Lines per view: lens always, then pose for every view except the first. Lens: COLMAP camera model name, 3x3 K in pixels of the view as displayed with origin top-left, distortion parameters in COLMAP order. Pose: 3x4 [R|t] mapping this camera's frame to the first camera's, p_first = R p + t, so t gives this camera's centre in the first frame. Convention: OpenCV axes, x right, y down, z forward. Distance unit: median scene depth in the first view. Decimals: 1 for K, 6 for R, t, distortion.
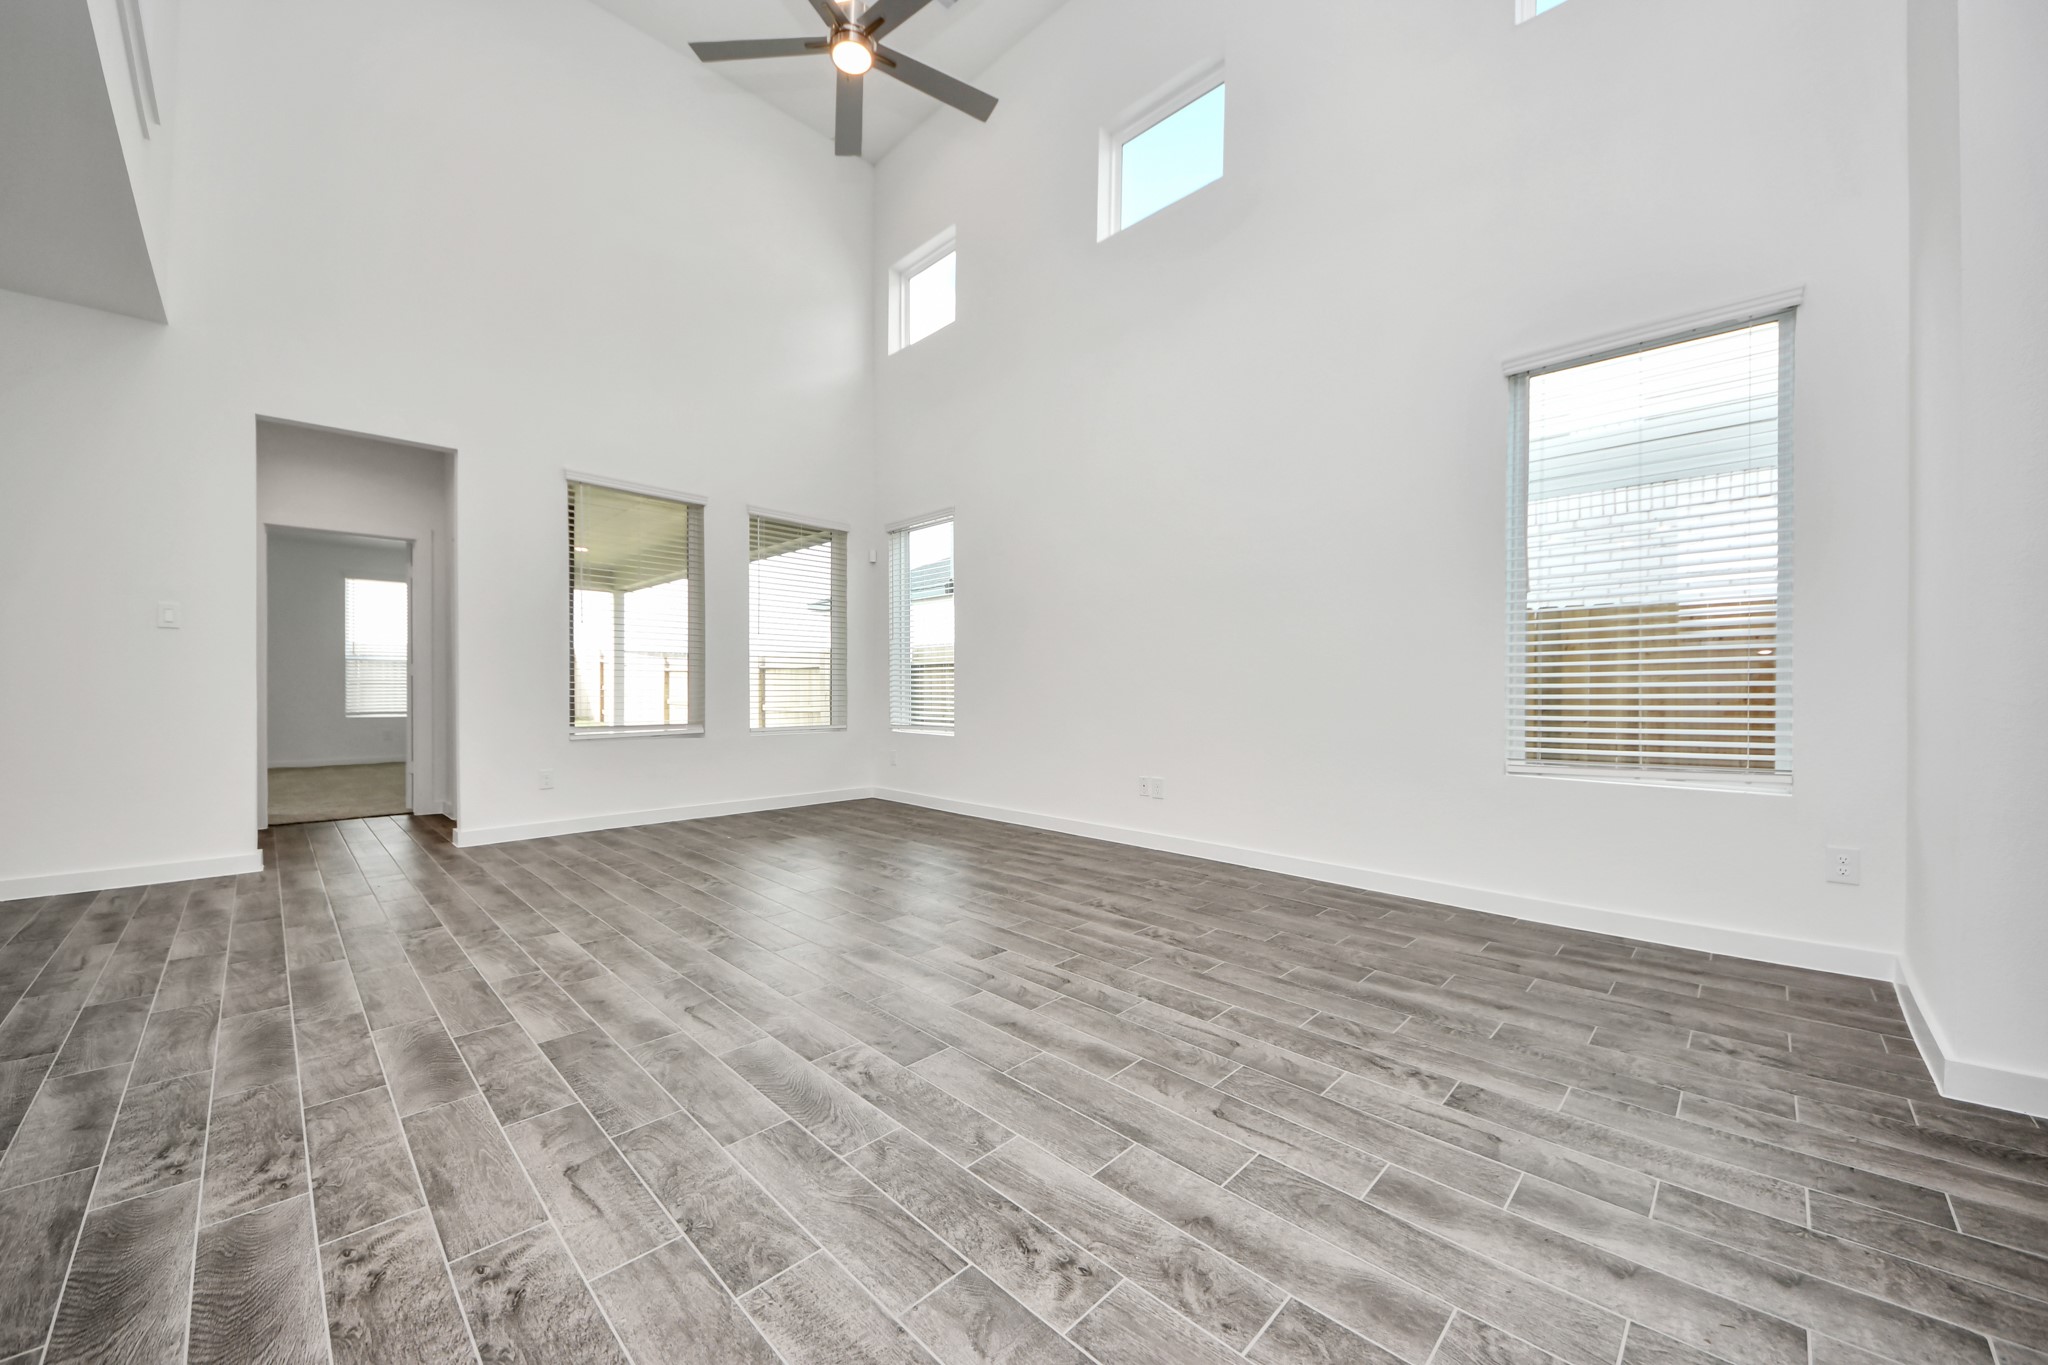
lens RADIAL K [[753.0, 0, 1012.6], [0, 753.0, 687.2], [0, 0, 1]] dist [0.012569, -0.000169]
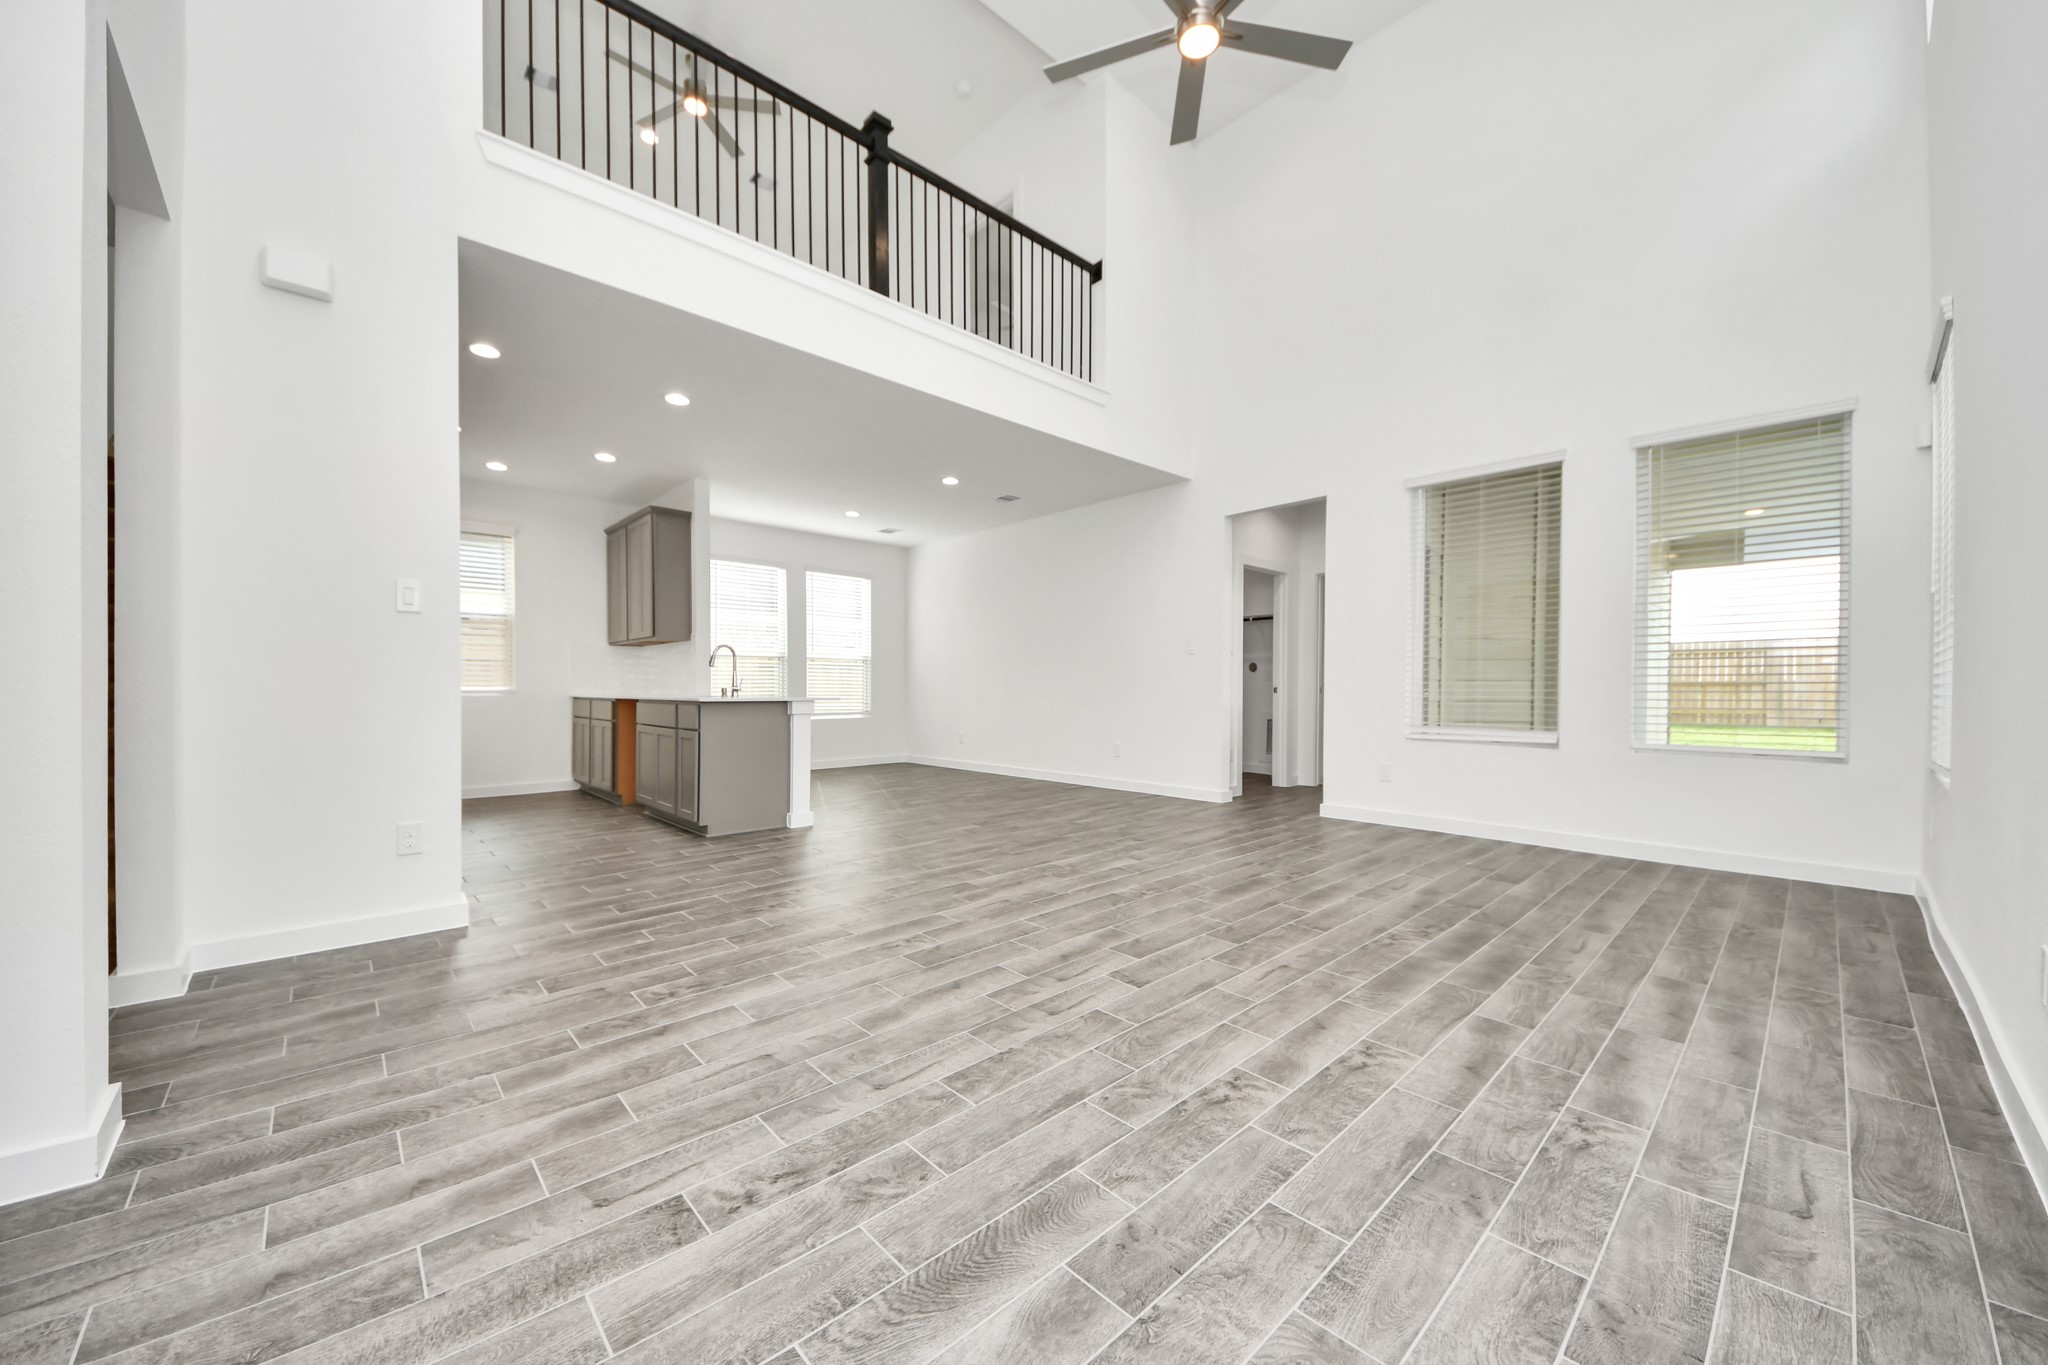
lens RADIAL K [[753.0, 0, 1009.1], [0, 753.0, 699.4], [0, 0, 1]] dist [0.012569, -0.000169]
pose [[-0.048628, 0.017009, -0.998672, 1.241483], [-0.007615, 0.999820, 0.017399, 0.001025], [0.998788, 0.008451, -0.048490, 1.270763]]
